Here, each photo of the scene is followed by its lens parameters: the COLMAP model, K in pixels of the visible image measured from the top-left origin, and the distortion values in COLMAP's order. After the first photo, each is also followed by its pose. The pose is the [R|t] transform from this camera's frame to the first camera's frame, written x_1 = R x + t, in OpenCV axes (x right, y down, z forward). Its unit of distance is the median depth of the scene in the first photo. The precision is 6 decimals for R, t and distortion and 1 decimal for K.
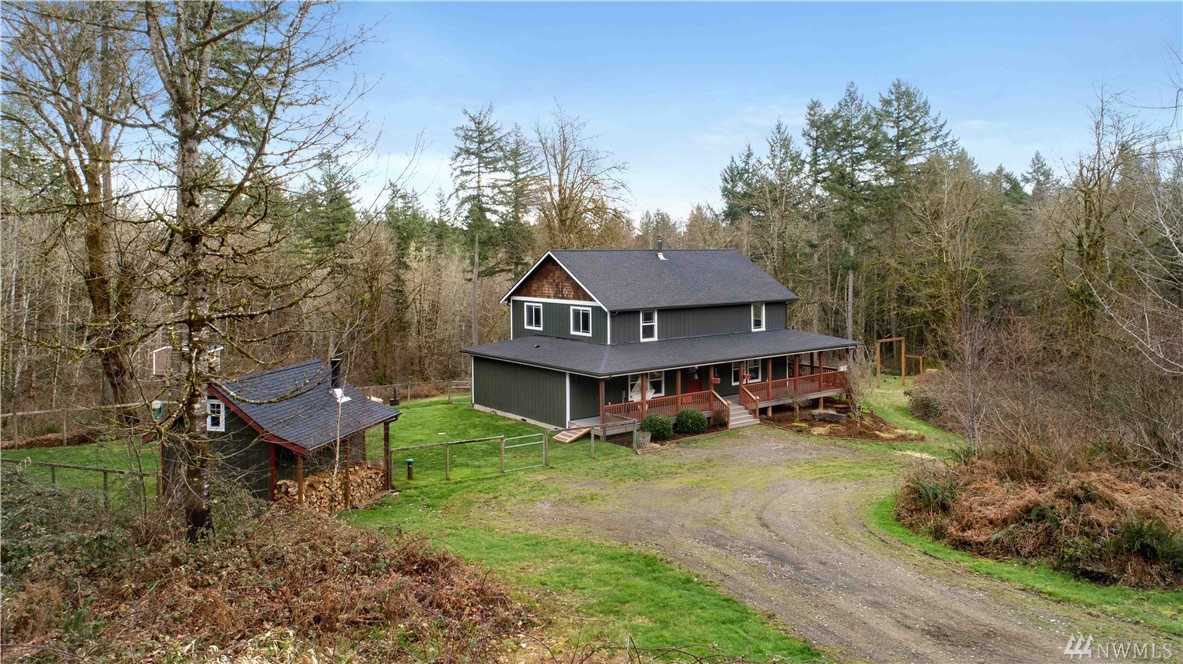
lens RADIAL K [[827.7, 0, 594.3], [0, 827.7, 282.1], [0, 0, 1]] dist [-0.006770, -0.000945]
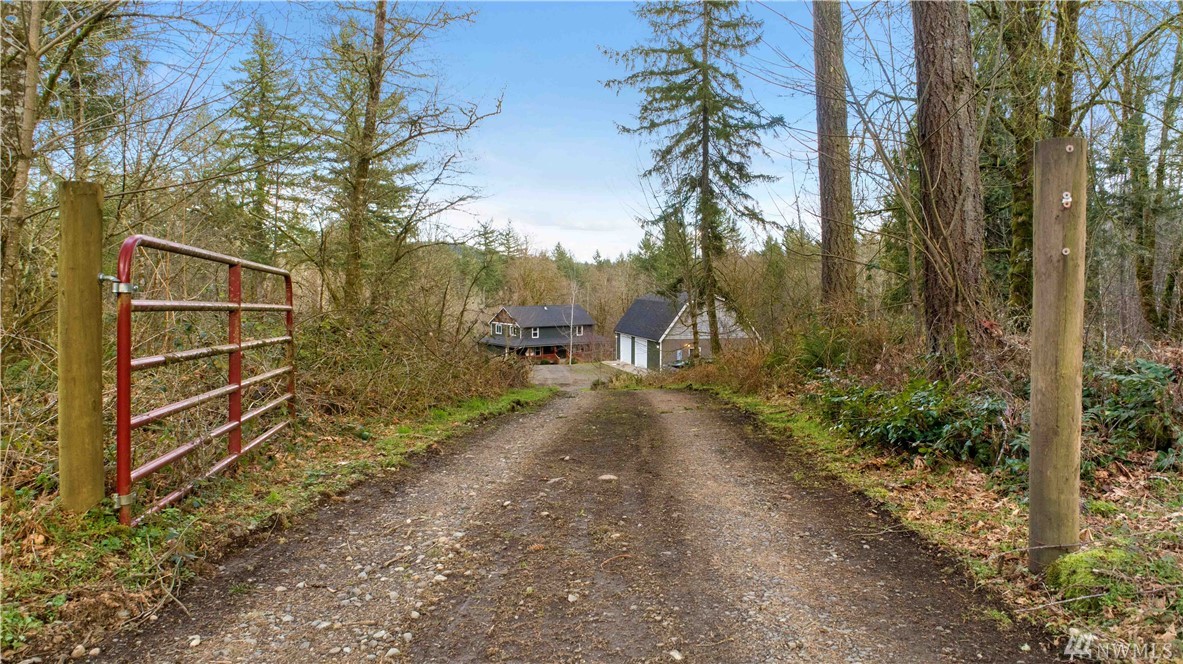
lens RADIAL K [[825.7, 0, 591.5], [0, 825.7, 332.0], [0, 0, 1]] dist [0.000738, -0.000303]
pose [[0.999536, 0.015045, -0.026483, 0.346070], [-0.013939, 0.999043, 0.041462, -0.076165], [0.027081, -0.041074, 0.998789, -1.980215]]
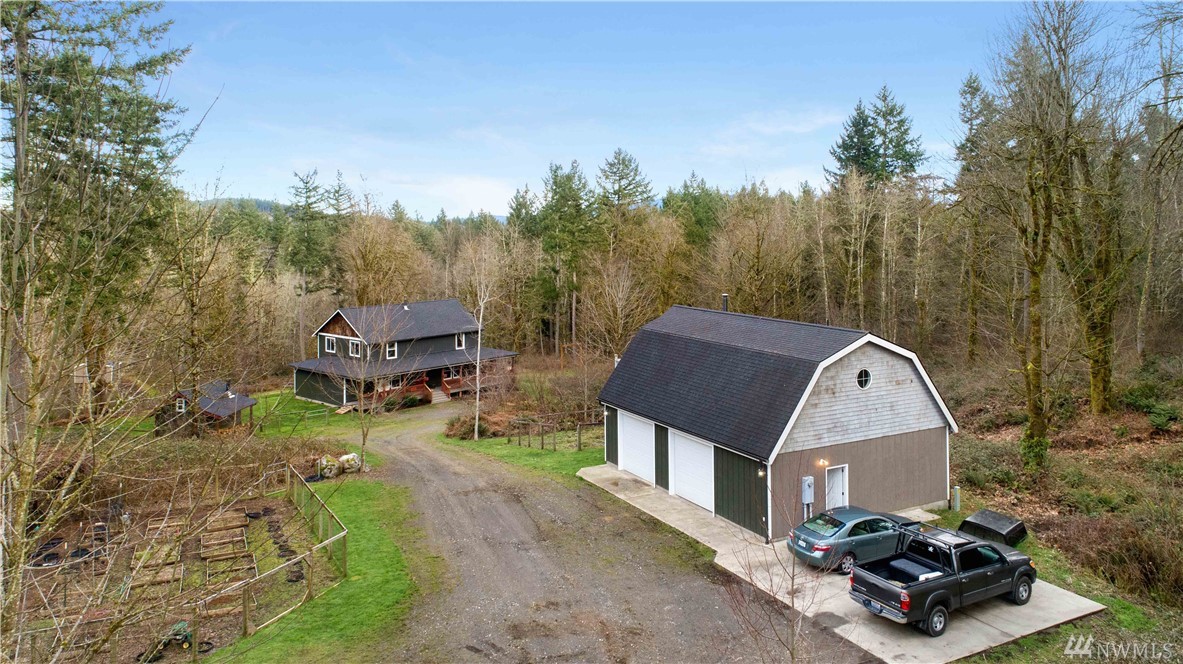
lens RADIAL K [[876.3, 0, 588.7], [0, 876.3, 209.8], [0, 0, 1]] dist [-0.002271, -0.001028]
pose [[0.987195, -0.002356, 0.159503, 0.187295], [0.010667, 0.998628, -0.051271, -0.156293], [-0.159163, 0.052316, 0.985865, -1.028601]]
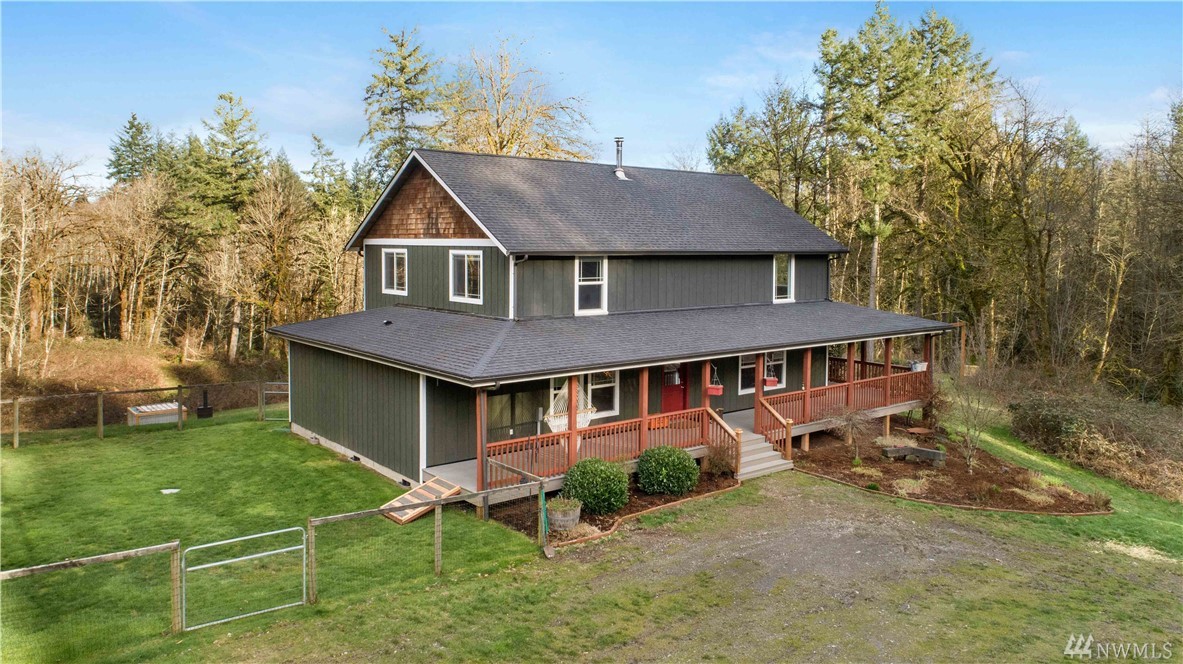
lens RADIAL K [[825.7, 0, 591.5], [0, 825.7, 332.0], [0, 0, 1]] dist [0.000738, -0.000303]
pose [[0.999697, 0.009898, 0.022533, 0.053434], [-0.011484, 0.997385, 0.071360, 0.043391], [-0.021768, -0.071597, 0.997196, 0.454875]]
